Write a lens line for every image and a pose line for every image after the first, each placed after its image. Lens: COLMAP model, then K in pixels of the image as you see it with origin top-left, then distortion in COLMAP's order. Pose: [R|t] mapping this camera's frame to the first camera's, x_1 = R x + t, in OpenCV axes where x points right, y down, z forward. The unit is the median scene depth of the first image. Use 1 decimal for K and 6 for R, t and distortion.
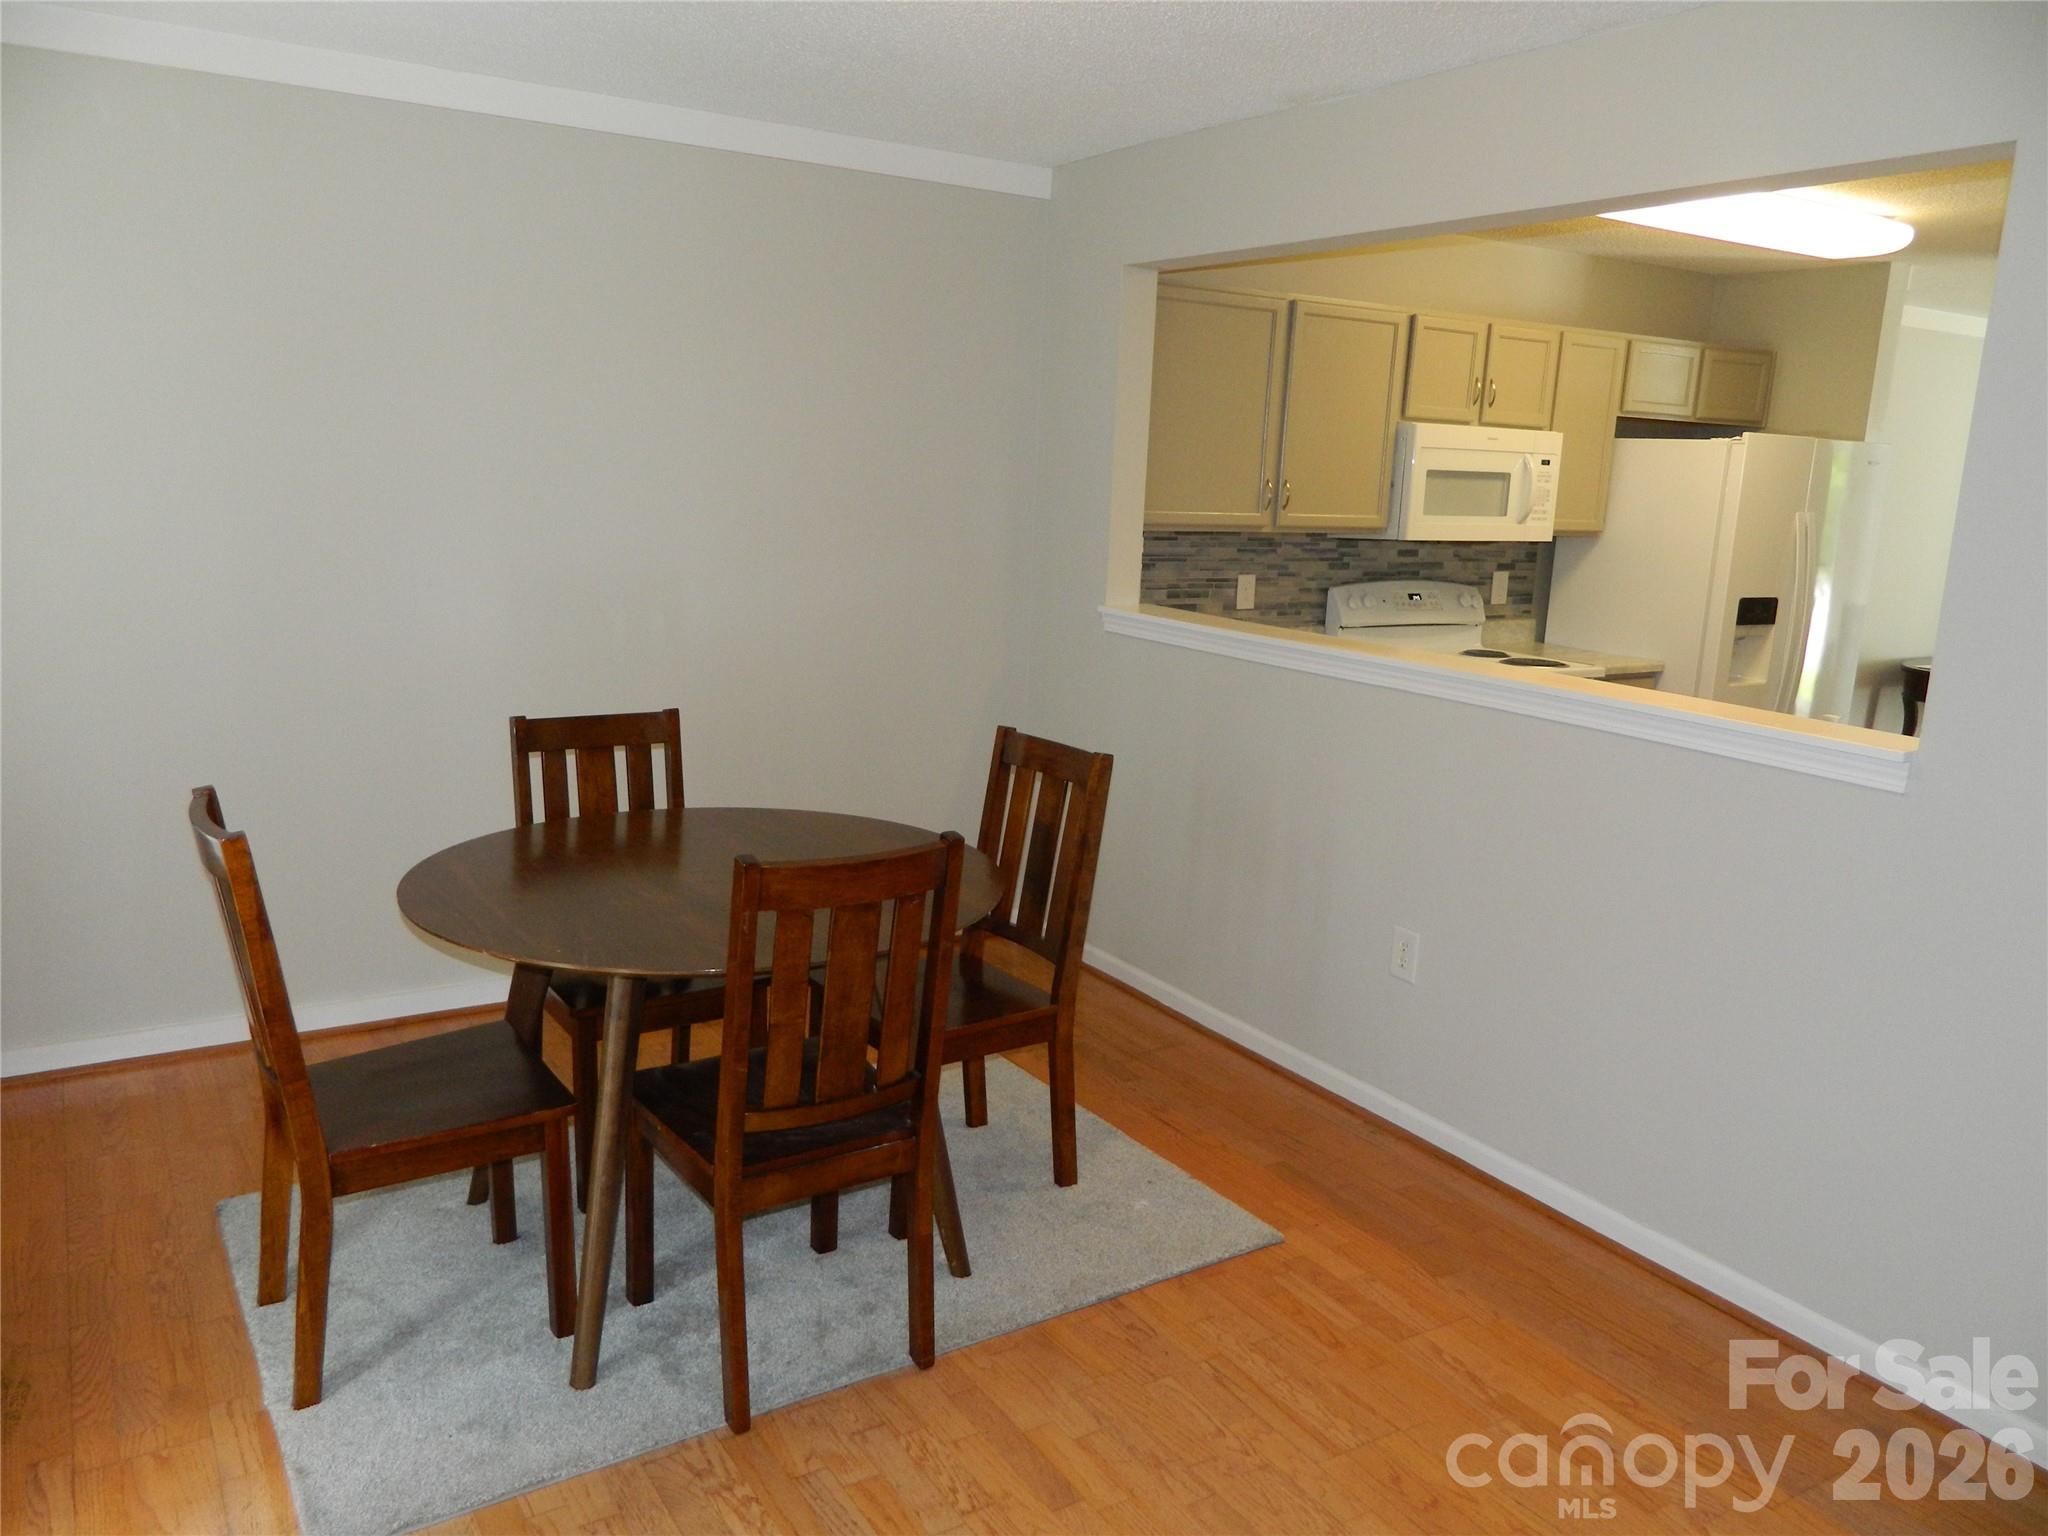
lens RADIAL K [[1485.1, 0, 1019.3], [0, 1485.1, 773.5], [0, 0, 1]] dist [-0.011400, 0.001200]
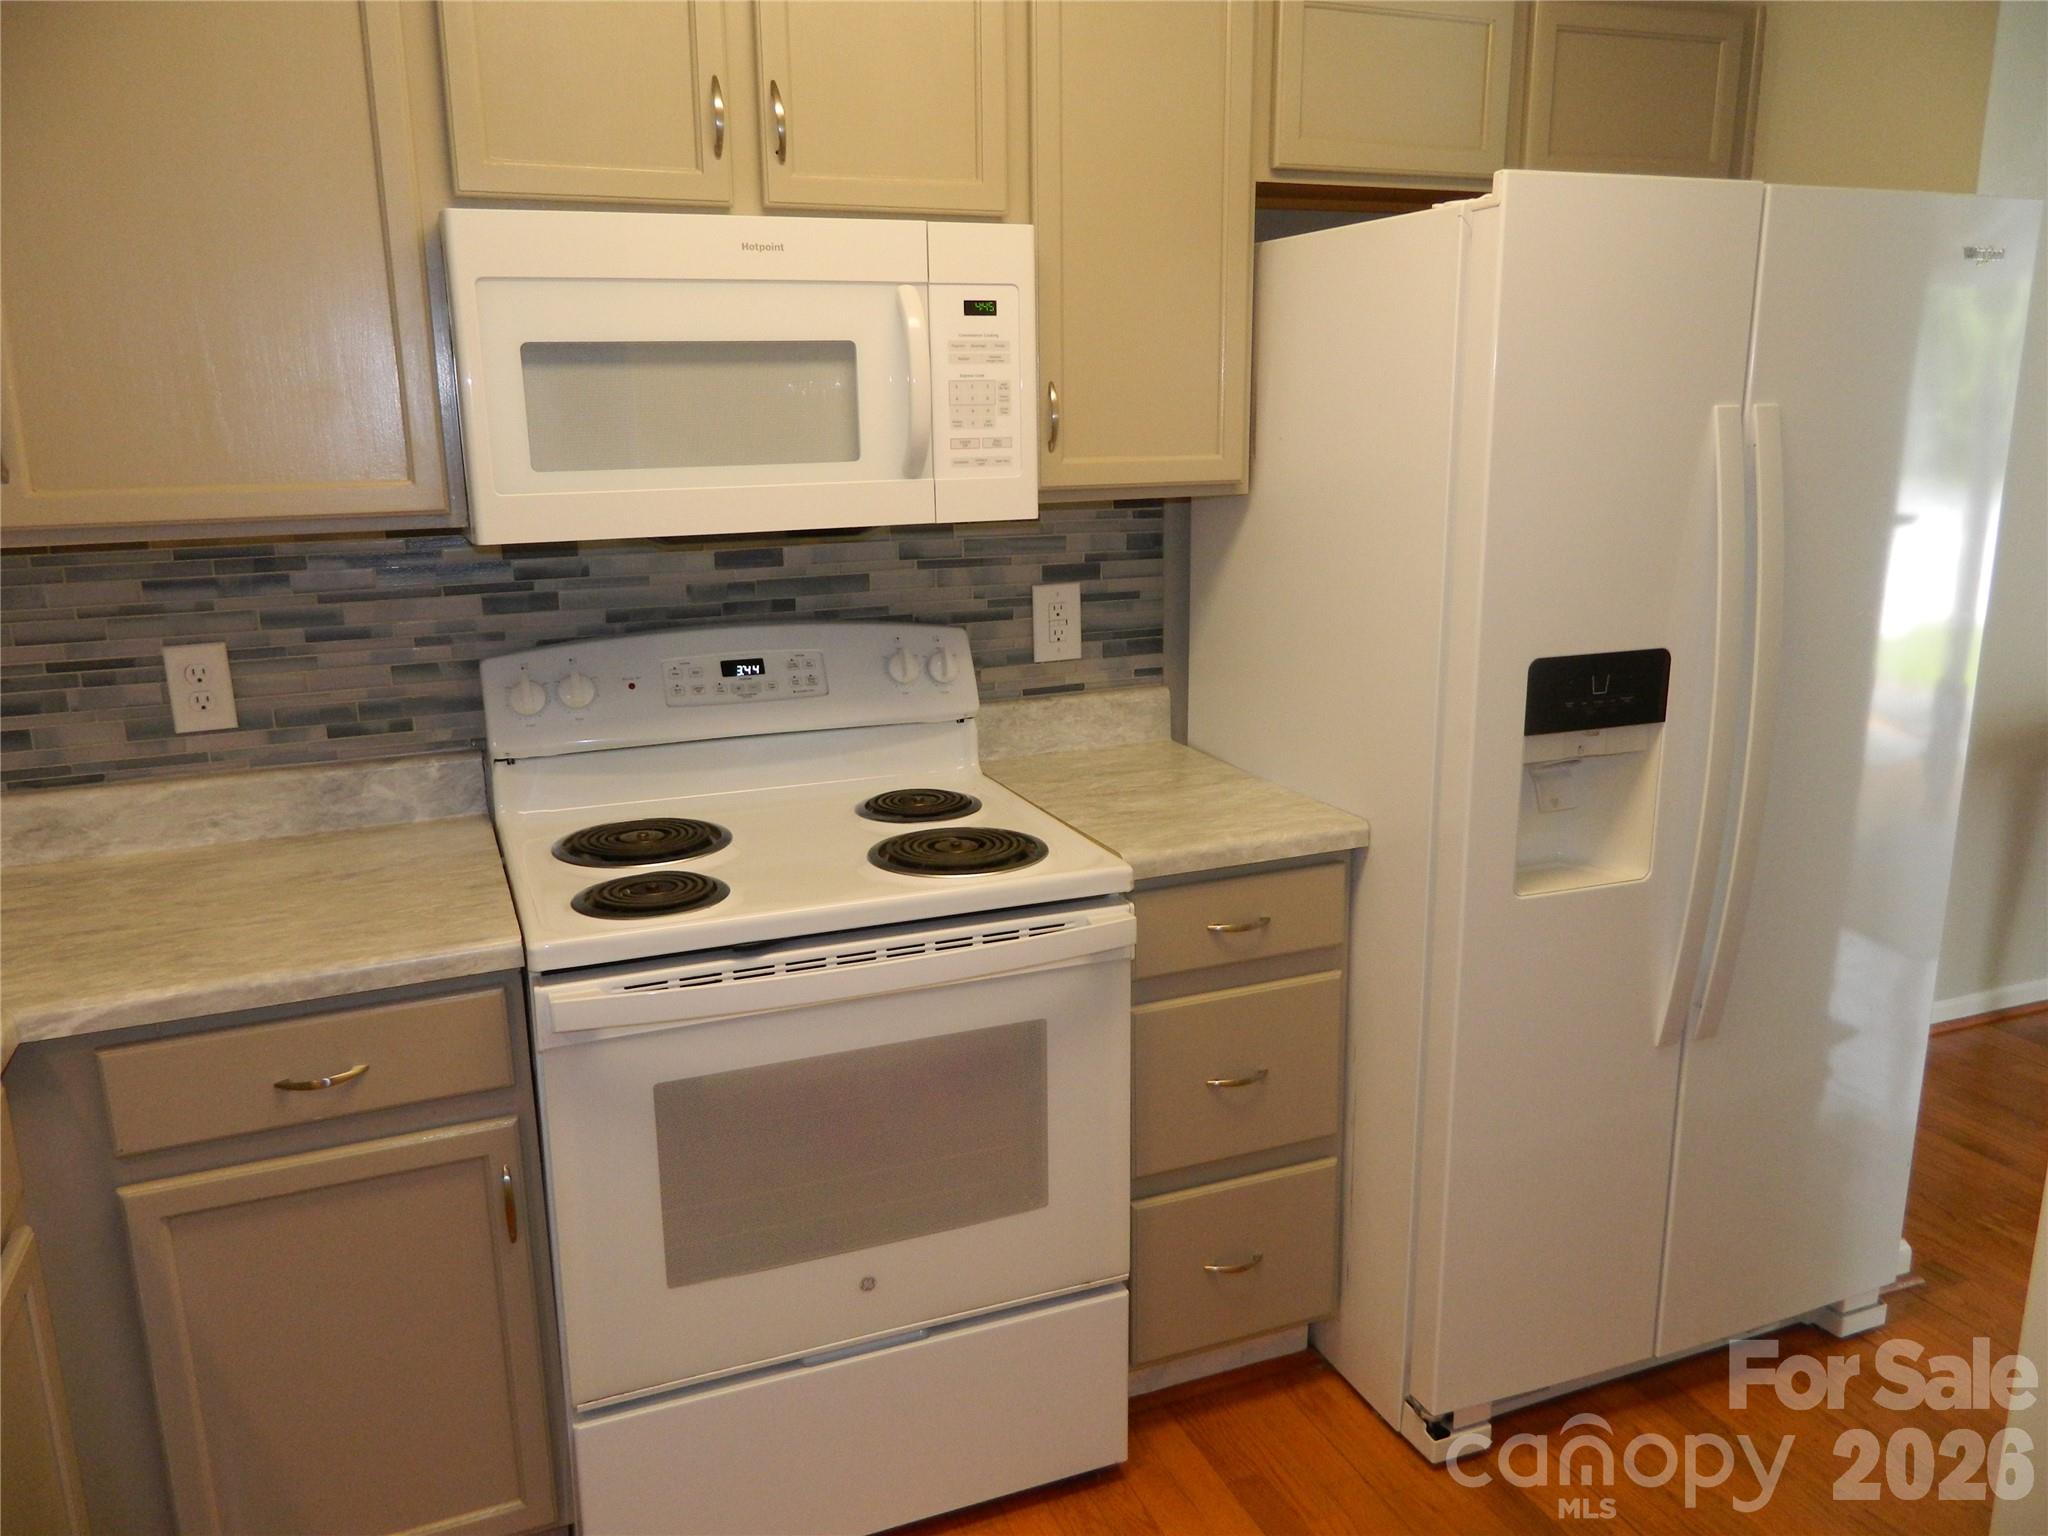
lens RADIAL K [[1485.1, 0, 1029.2], [0, 1485.1, 763.4], [0, 0, 1]] dist [-0.011400, 0.001200]
pose [[0.985534, -0.017039, -0.168618, 0.424471], [0.021122, 0.999525, 0.022454, -0.103289], [0.168155, -0.025690, 0.985426, 0.628891]]
